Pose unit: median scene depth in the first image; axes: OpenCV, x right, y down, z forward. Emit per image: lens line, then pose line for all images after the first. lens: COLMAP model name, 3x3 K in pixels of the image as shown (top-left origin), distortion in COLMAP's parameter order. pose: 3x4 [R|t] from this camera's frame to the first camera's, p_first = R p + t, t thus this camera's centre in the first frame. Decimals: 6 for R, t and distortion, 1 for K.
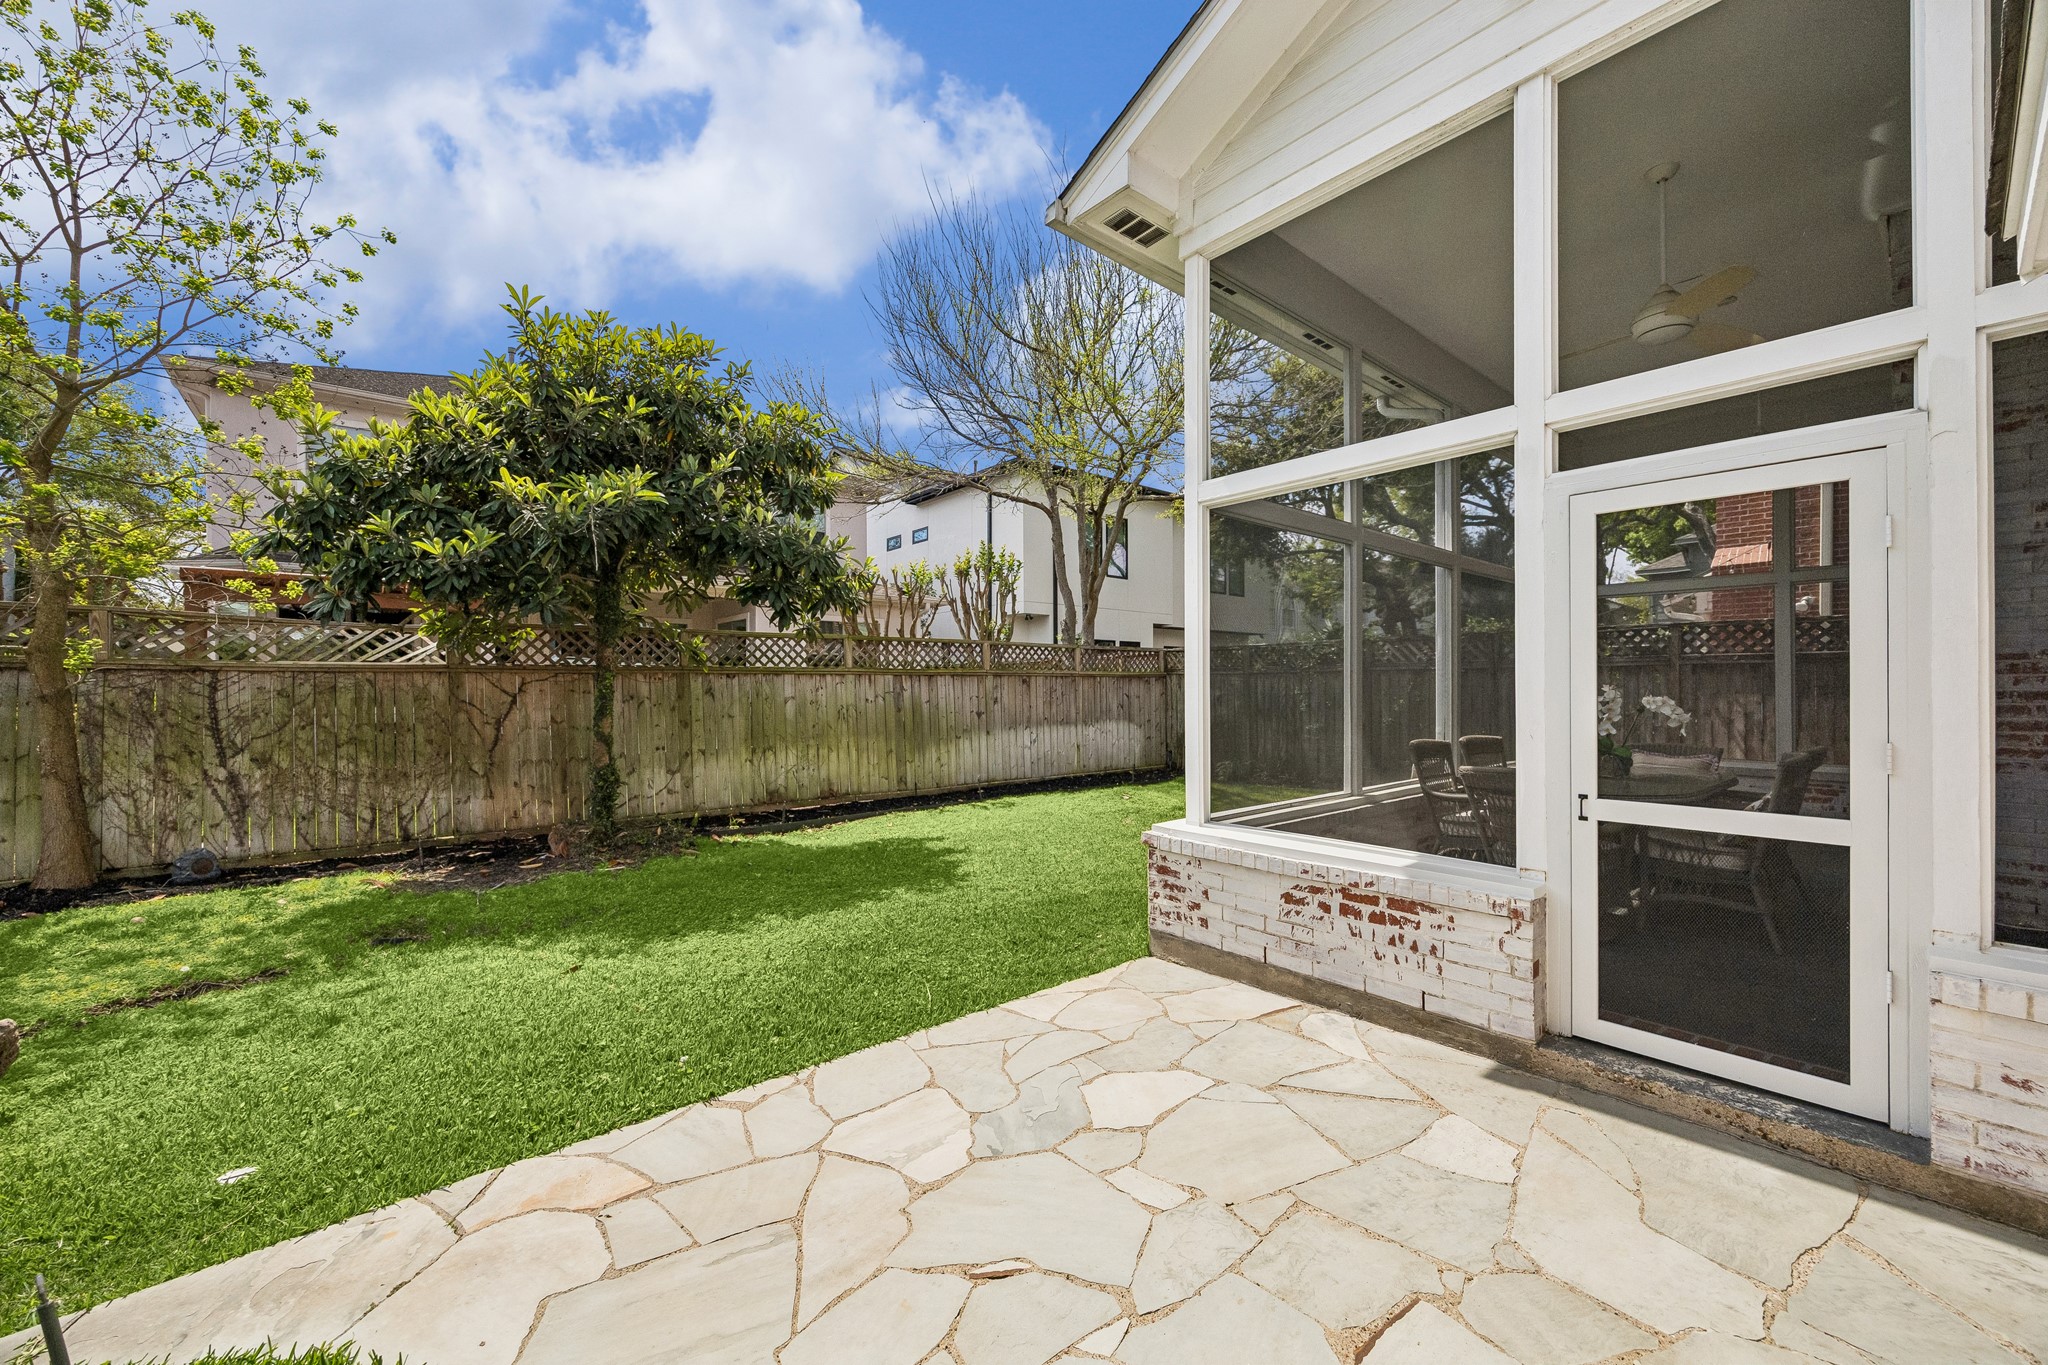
lens RADIAL K [[785.5, 0, 1027.7], [0, 785.5, 699.8], [0, 0, 1]] dist [-0.007151, 0.000278]
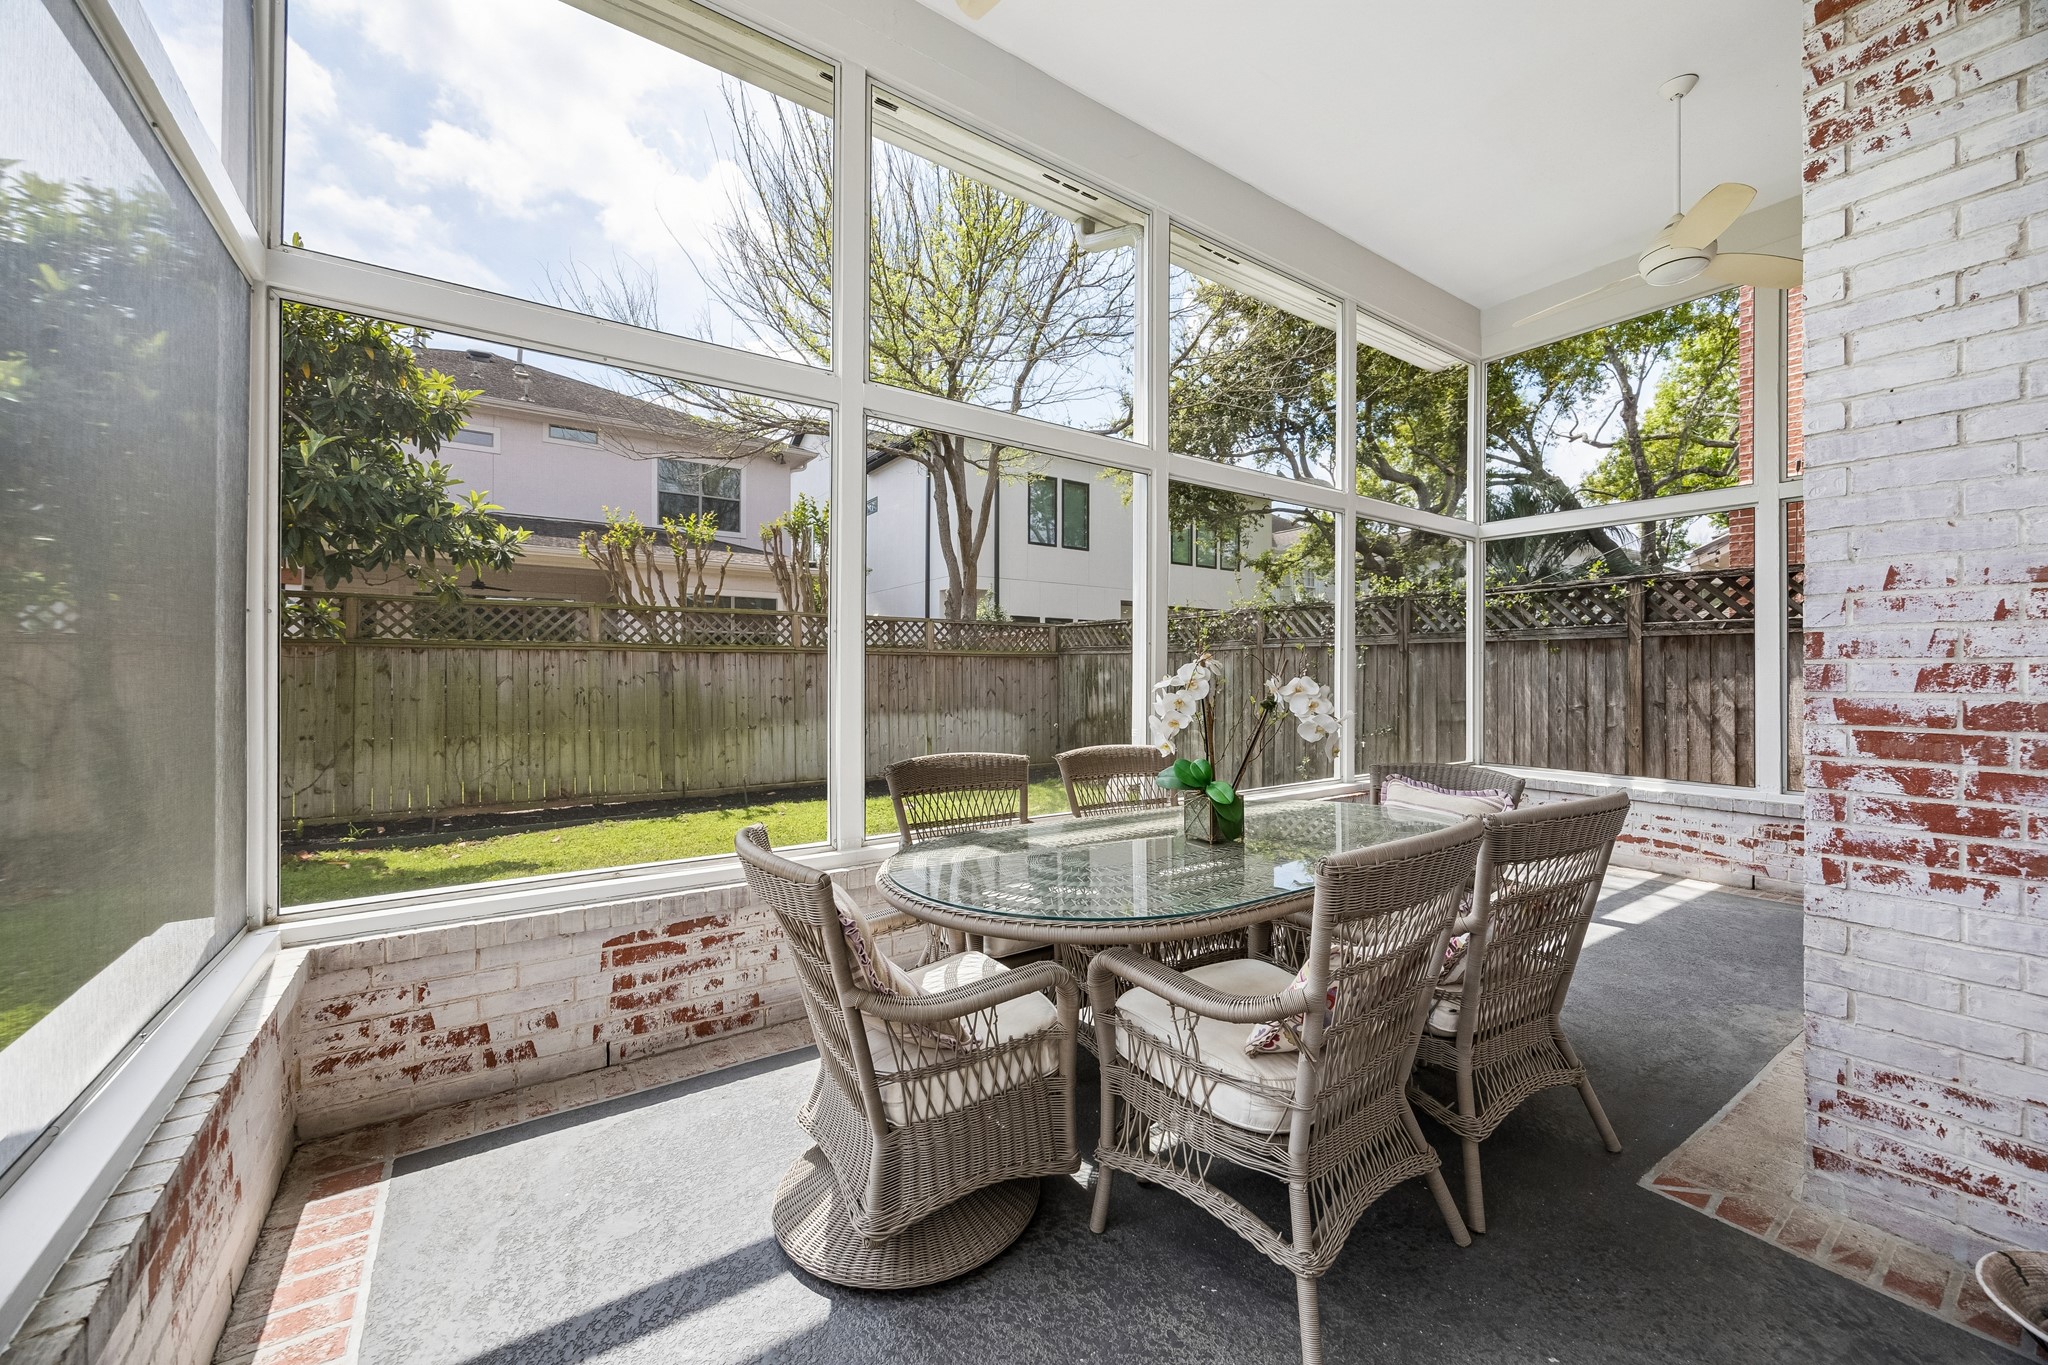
lens RADIAL K [[785.5, 0, 1020.8], [0, 785.5, 663.0], [0, 0, 1]] dist [-0.007151, 0.000278]
pose [[0.994606, 0.004061, -0.103643, 0.306359], [-0.006986, 0.999587, -0.027869, 0.000835], [0.103487, 0.028442, 0.994224, 0.221204]]
